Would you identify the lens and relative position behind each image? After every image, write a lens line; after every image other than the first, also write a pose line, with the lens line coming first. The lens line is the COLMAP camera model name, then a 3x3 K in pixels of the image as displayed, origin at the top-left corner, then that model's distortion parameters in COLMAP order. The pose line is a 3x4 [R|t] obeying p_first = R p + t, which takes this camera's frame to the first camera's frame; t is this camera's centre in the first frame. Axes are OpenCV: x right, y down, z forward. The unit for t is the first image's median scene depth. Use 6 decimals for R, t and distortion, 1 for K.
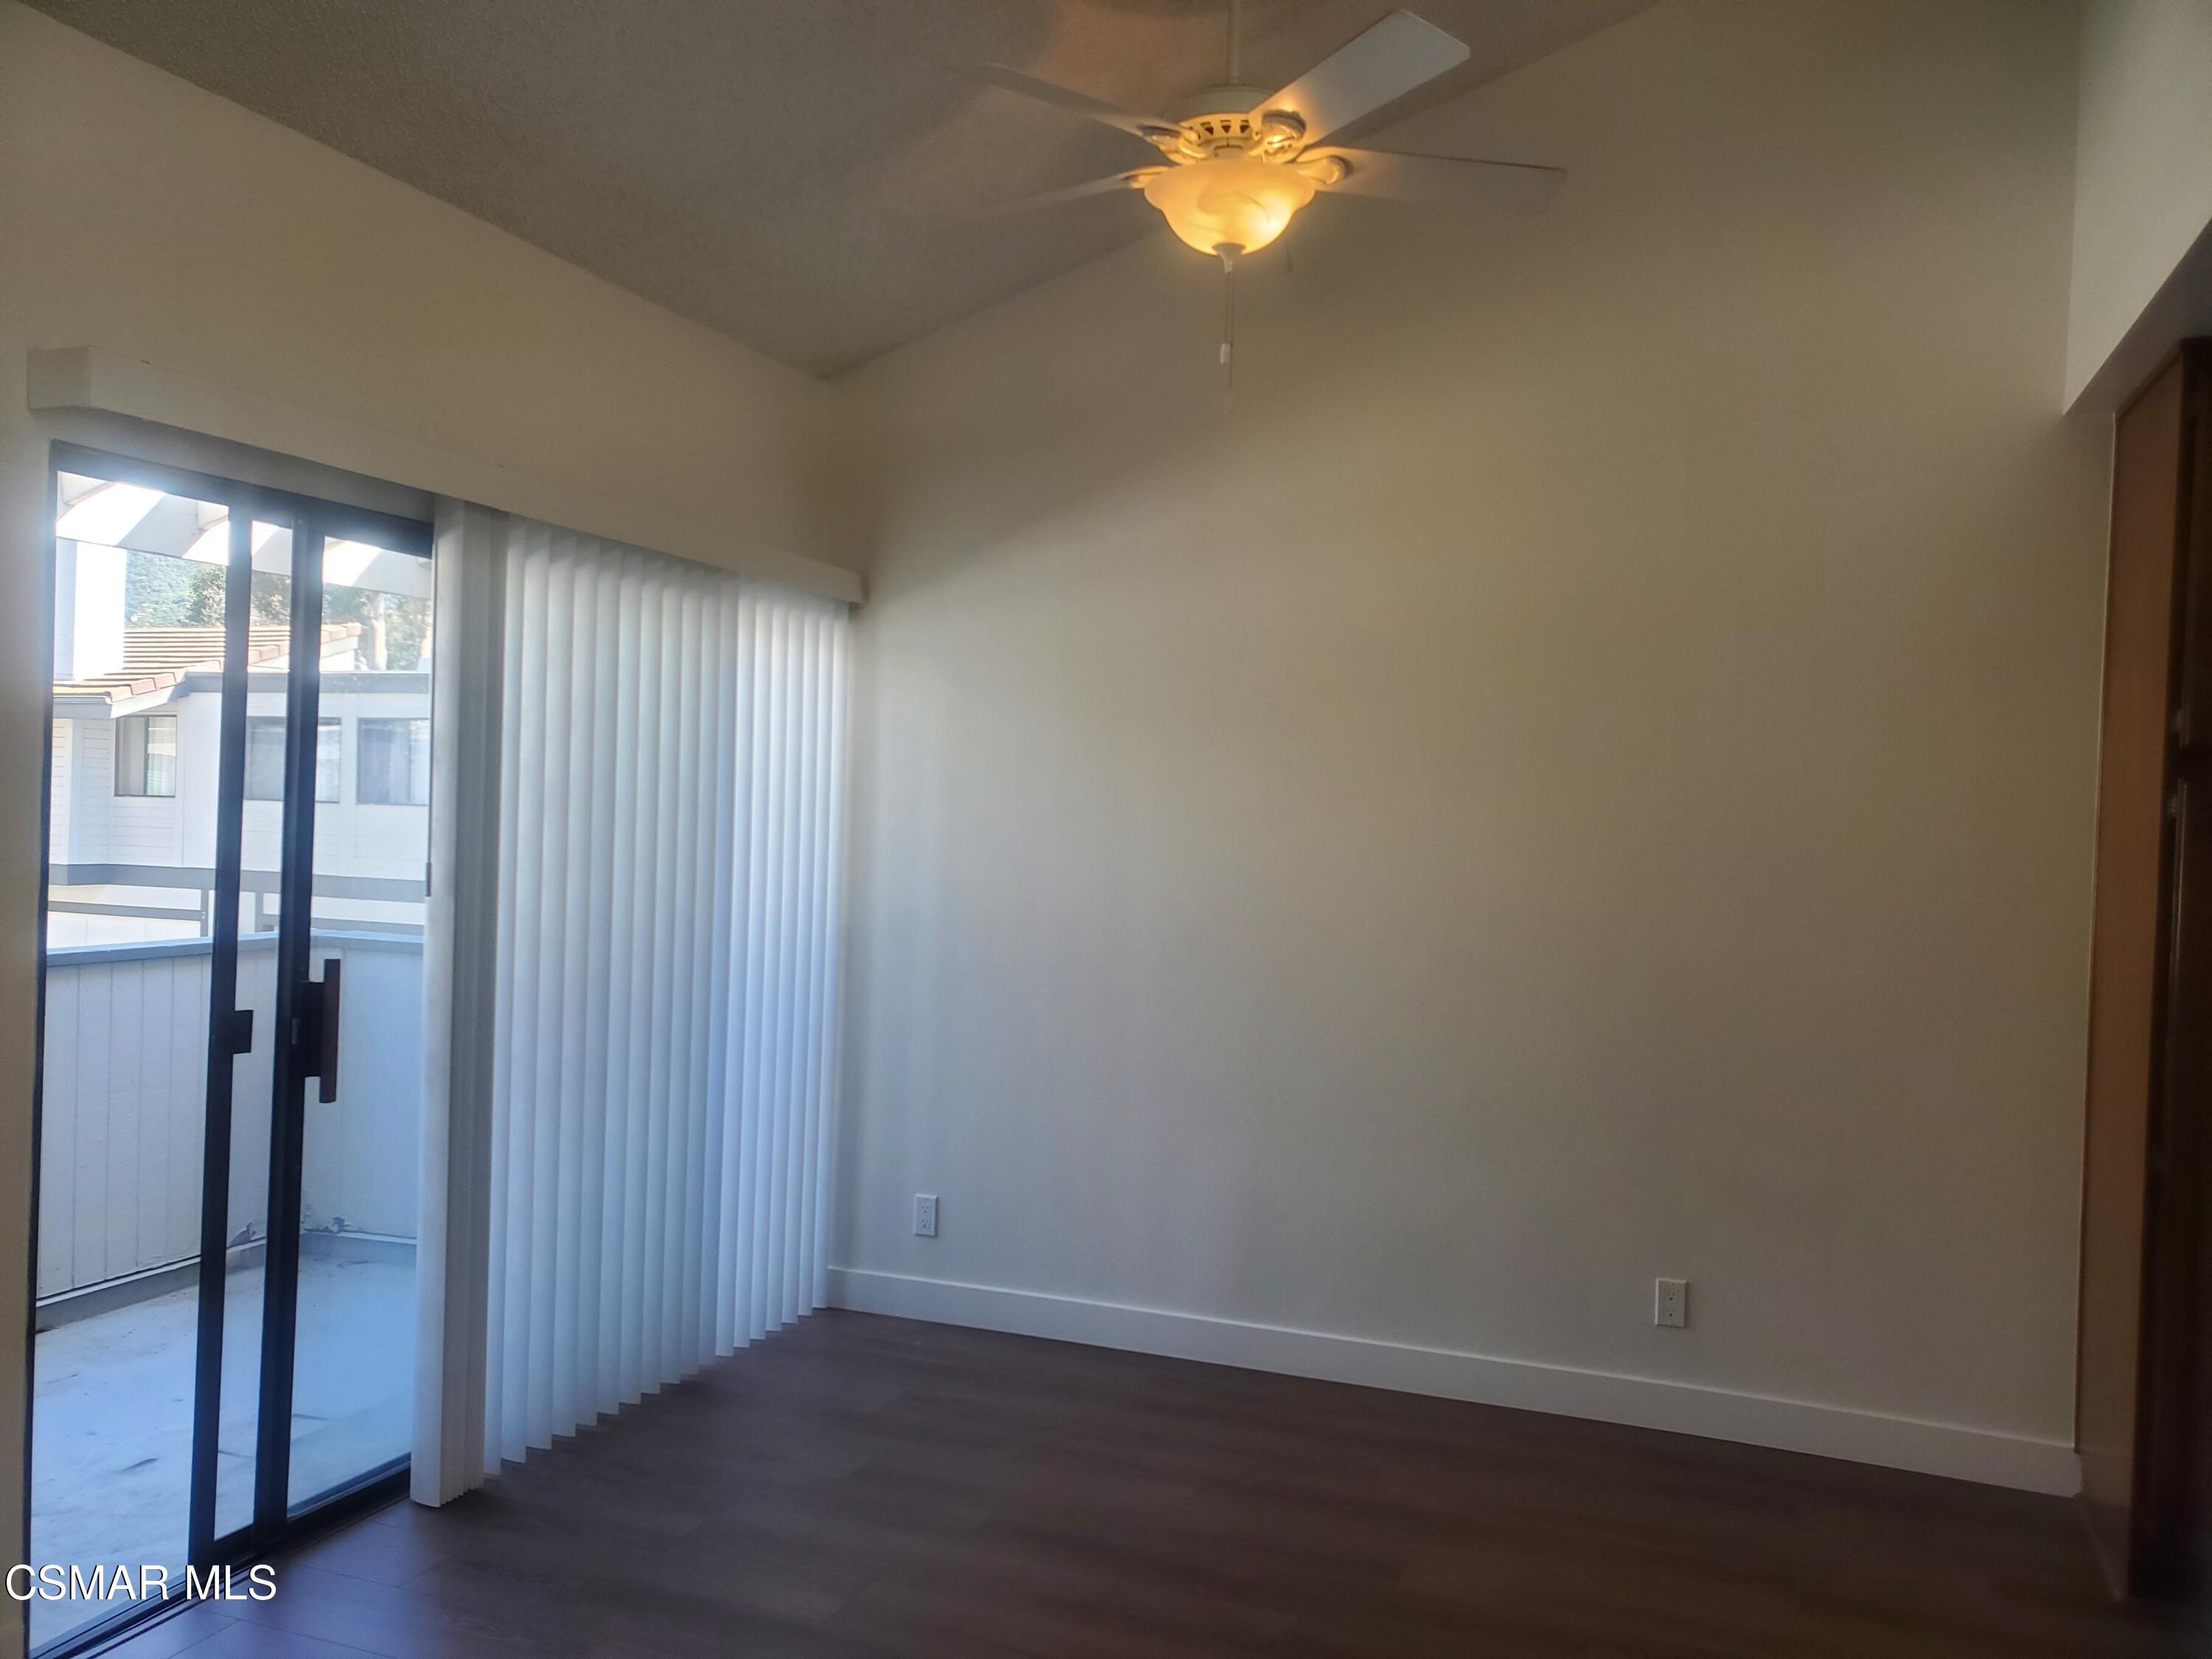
lens RADIAL K [[1726.3, 0, 1107.2], [0, 1726.3, 832.9], [0, 0, 1]] dist [0.030079, -0.031050]
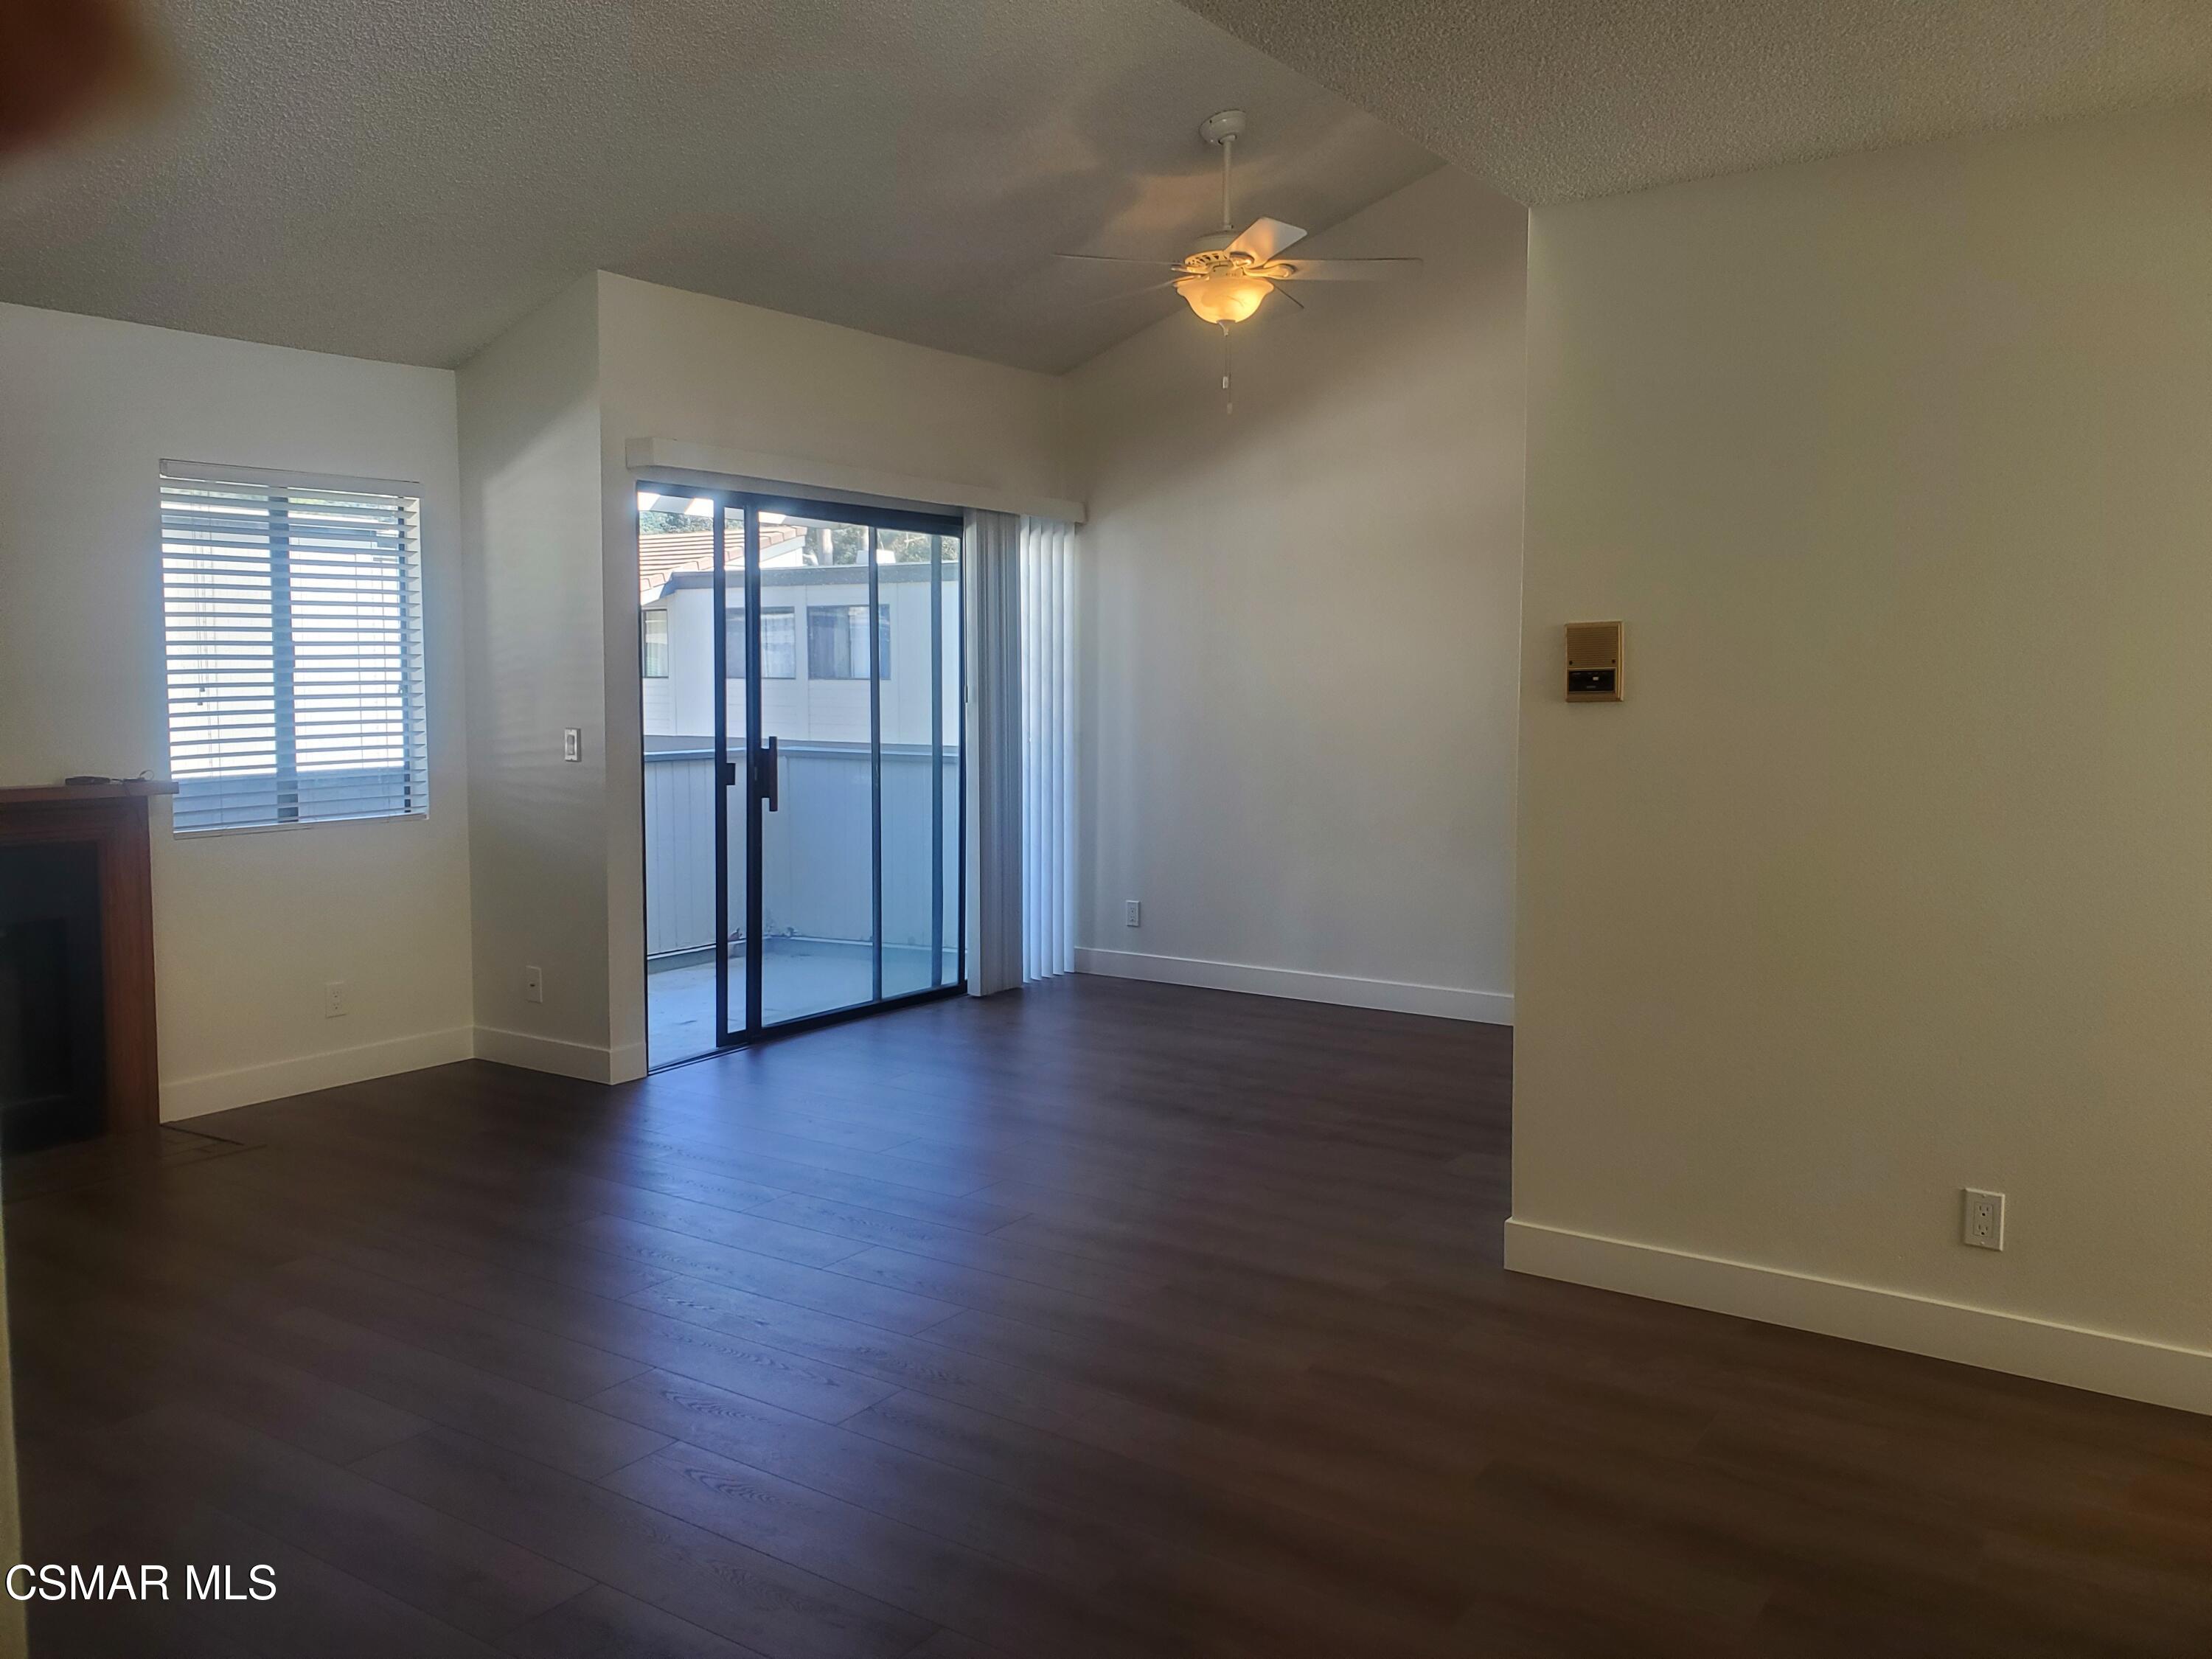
lens RADIAL K [[1726.3, 0, 1107.7], [0, 1726.3, 831.2], [0, 0, 1]] dist [0.030079, -0.031050]
pose [[0.970468, -0.004670, -0.241186, 0.236686], [0.022526, 0.997198, 0.071328, 0.032384], [0.240177, -0.074655, 0.967854, -0.486311]]
